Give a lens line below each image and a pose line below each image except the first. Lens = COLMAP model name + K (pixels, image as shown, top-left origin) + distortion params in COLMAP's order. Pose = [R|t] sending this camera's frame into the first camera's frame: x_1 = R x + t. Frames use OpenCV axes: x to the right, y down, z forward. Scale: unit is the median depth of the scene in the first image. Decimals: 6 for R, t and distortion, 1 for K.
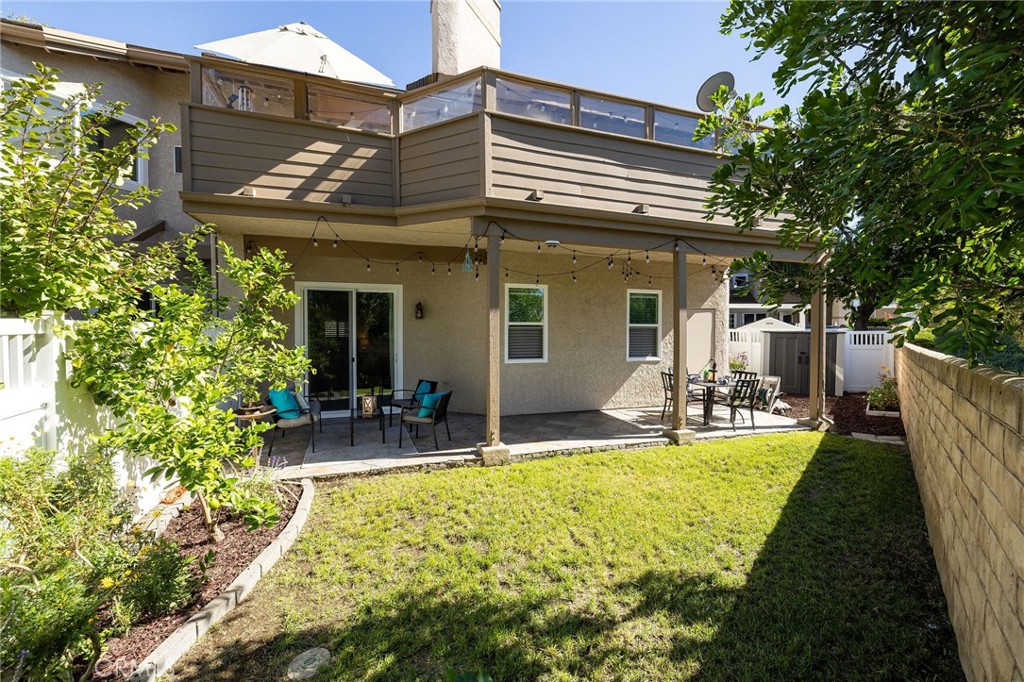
lens RADIAL K [[455.0, 0, 507.5], [0, 455.0, 337.1], [0, 0, 1]] dist [0.022725, -0.000372]
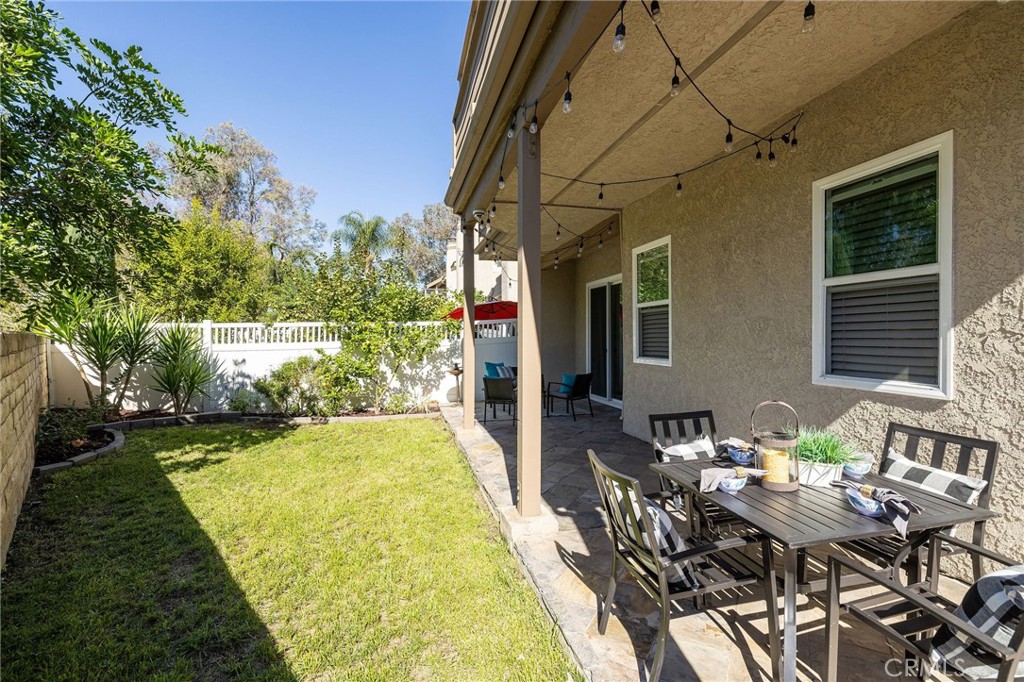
lens RADIAL K [[455.0, 0, 507.5], [0, 455.0, 337.1], [0, 0, 1]] dist [0.022725, -0.000372]
pose [[-0.125869, -0.000412, -0.992047, 0.695777], [-0.009354, 0.999956, 0.000772, 0.018822], [0.992003, 0.009377, -0.125867, 0.859752]]
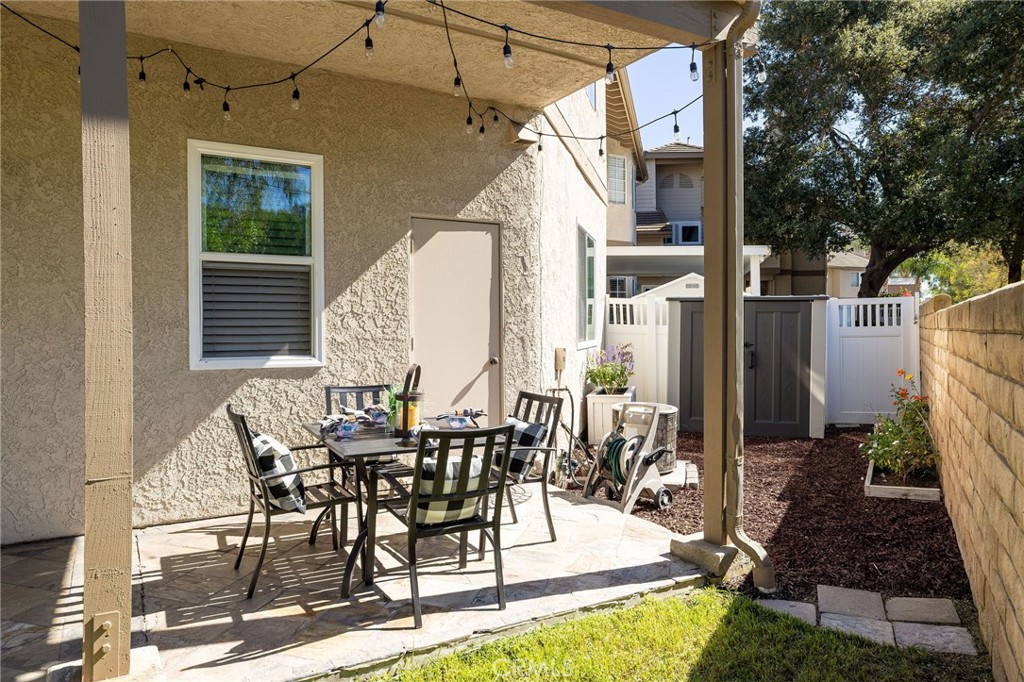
lens RADIAL K [[688.3, 0, 513.7], [0, 688.3, 332.8], [0, 0, 1]] dist [0.000250, 0.000827]
pose [[0.984842, -0.010250, 0.173148, 0.425611], [0.011557, 0.999912, -0.006545, 0.034860], [-0.173066, 0.008447, 0.984874, 0.526971]]
